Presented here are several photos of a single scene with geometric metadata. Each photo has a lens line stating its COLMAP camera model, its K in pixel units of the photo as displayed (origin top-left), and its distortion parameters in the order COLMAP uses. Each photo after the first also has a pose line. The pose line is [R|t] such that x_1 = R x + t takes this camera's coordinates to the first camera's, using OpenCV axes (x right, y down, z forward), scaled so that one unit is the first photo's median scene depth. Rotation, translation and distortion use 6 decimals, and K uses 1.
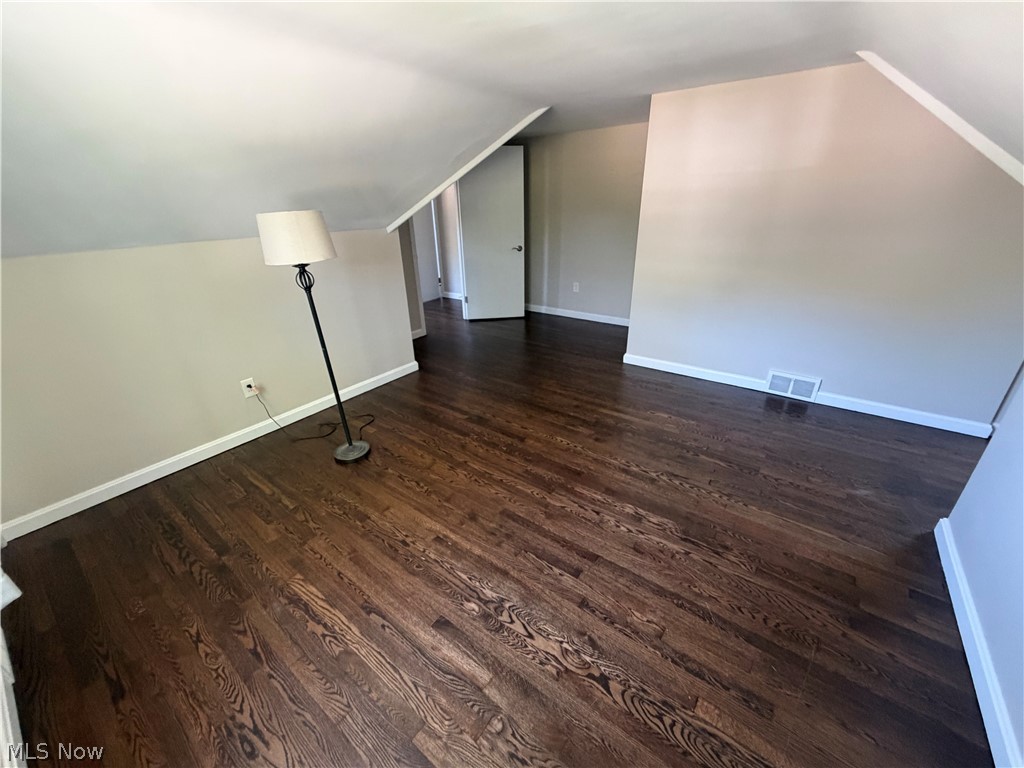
lens RADIAL K [[409.5, 0, 510.9], [0, 409.5, 383.5], [0, 0, 1]] dist [0.001159, 0.000089]
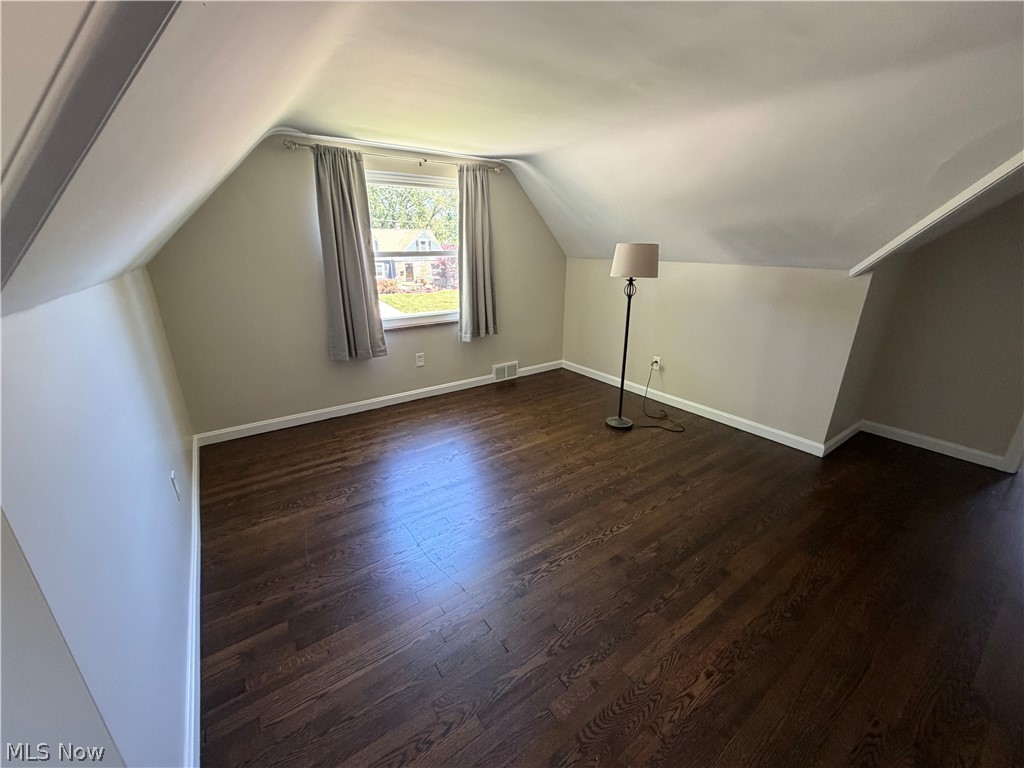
lens RADIAL K [[409.5, 0, 511.3], [0, 409.5, 384.3], [0, 0, 1]] dist [0.001159, 0.000089]
pose [[-0.311475, 0.330013, -0.891109, 0.998527], [-0.383958, 0.814091, 0.435698, -0.439885], [0.869229, 0.477857, -0.126858, 0.953901]]
